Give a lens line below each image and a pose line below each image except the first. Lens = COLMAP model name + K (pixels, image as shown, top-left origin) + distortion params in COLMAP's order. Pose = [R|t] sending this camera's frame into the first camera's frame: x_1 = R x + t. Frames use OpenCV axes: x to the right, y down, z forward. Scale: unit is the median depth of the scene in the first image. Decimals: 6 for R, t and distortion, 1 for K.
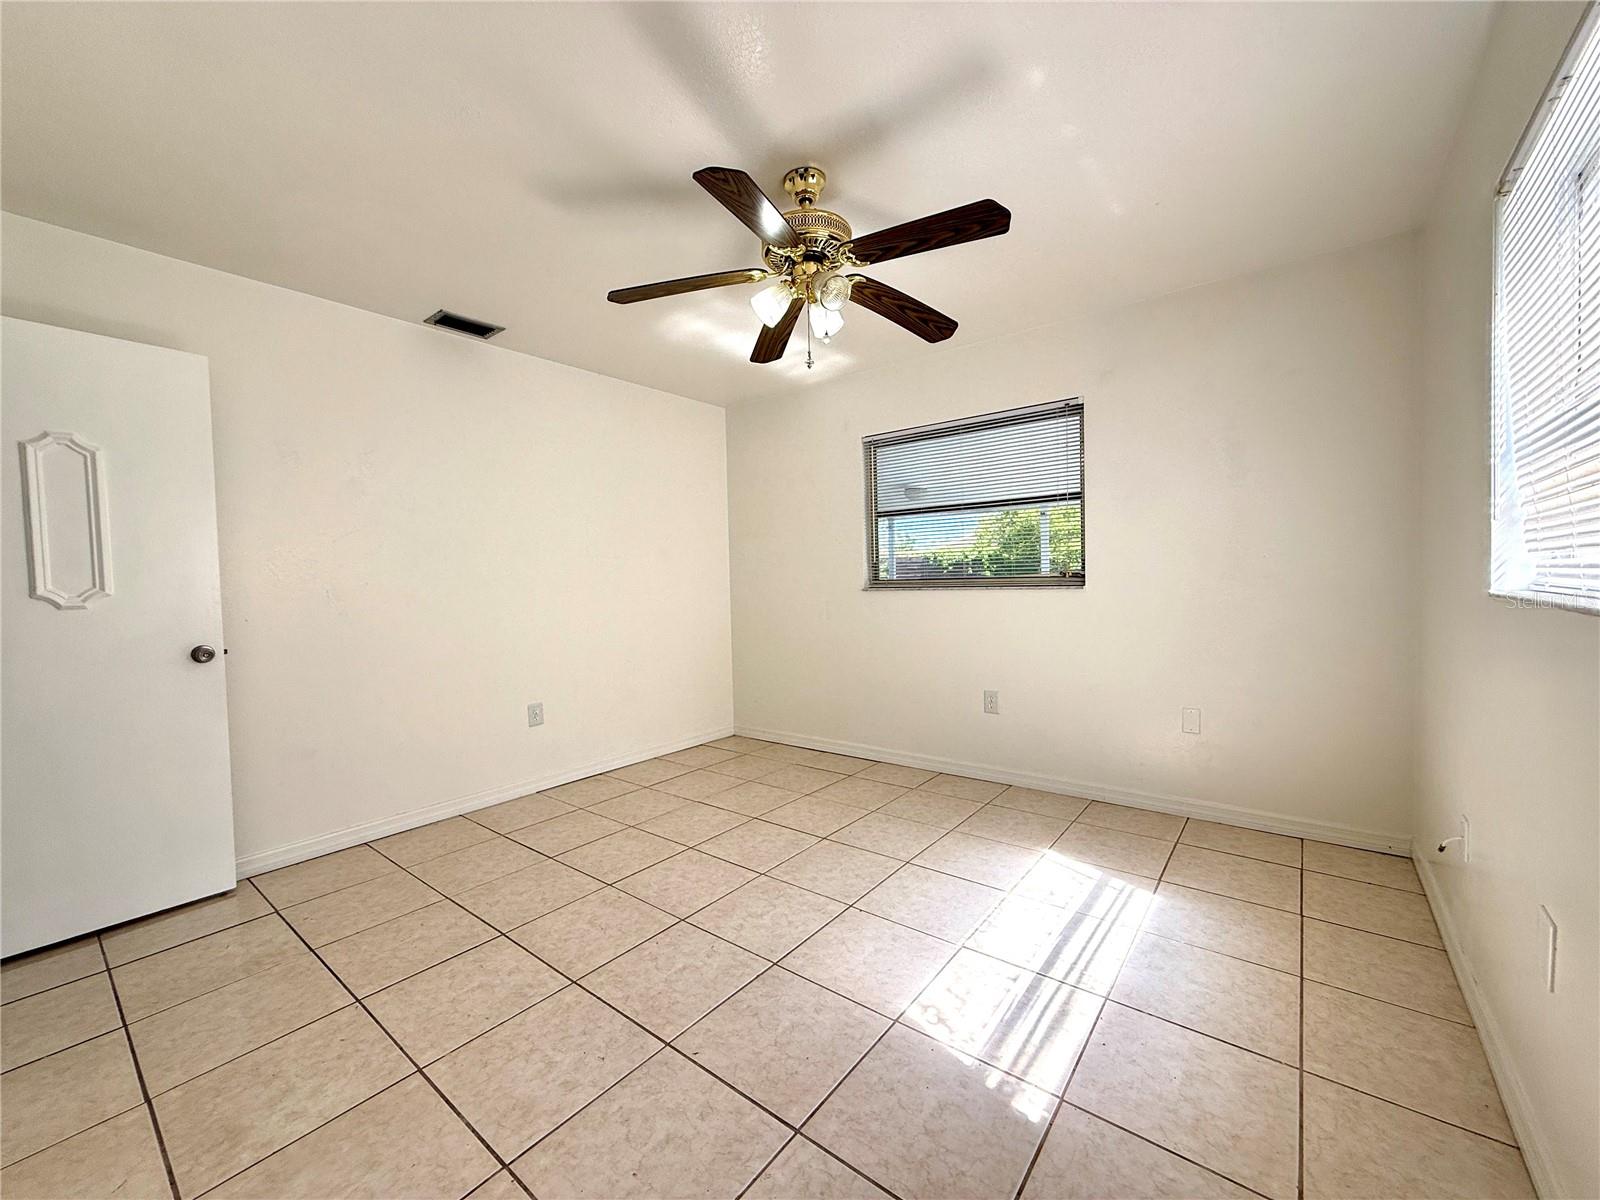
lens RADIAL K [[636.2, 0, 795.2], [0, 636.2, 599.7], [0, 0, 1]] dist [-0.000999, 0.000351]
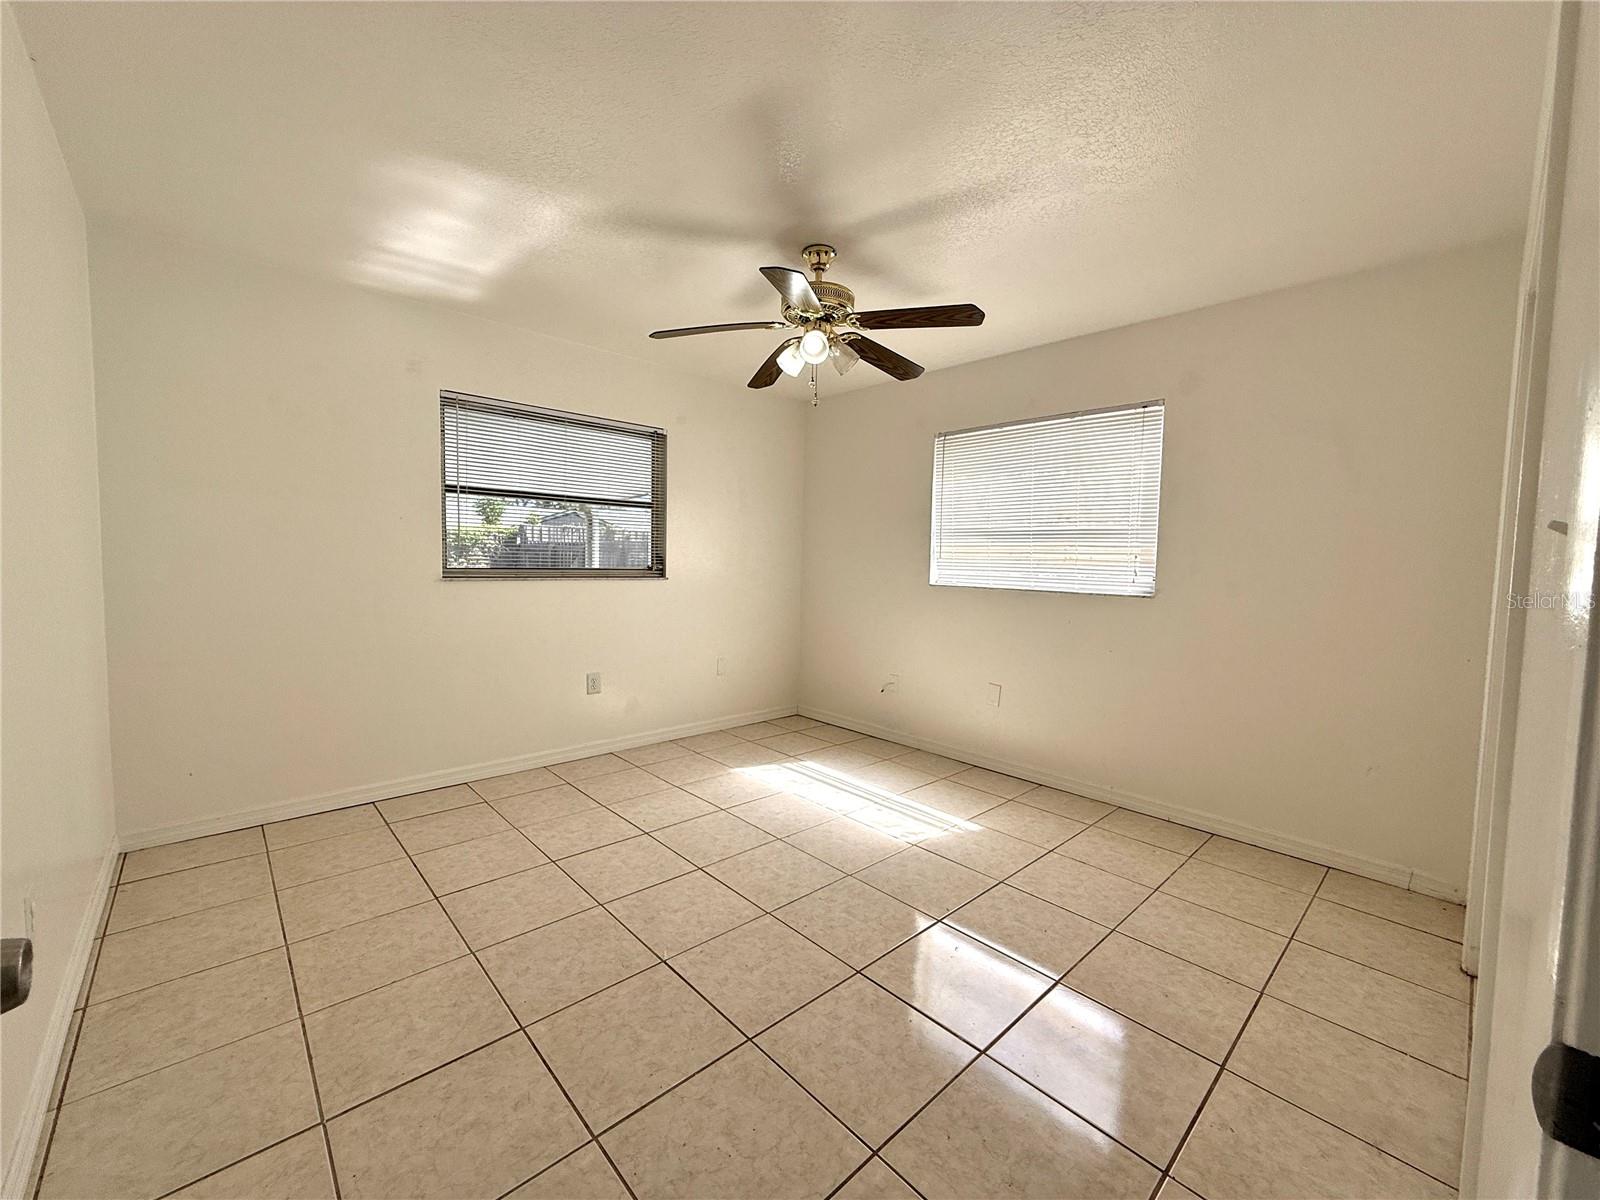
lens RADIAL K [[636.2, 0, 795.2], [0, 636.2, 599.7], [0, 0, 1]] dist [-0.000999, 0.000351]
pose [[0.154486, -0.034045, 0.987408, -0.867596], [0.006316, 0.999420, 0.033471, -0.019885], [-0.987975, 0.001066, 0.154611, 0.604814]]
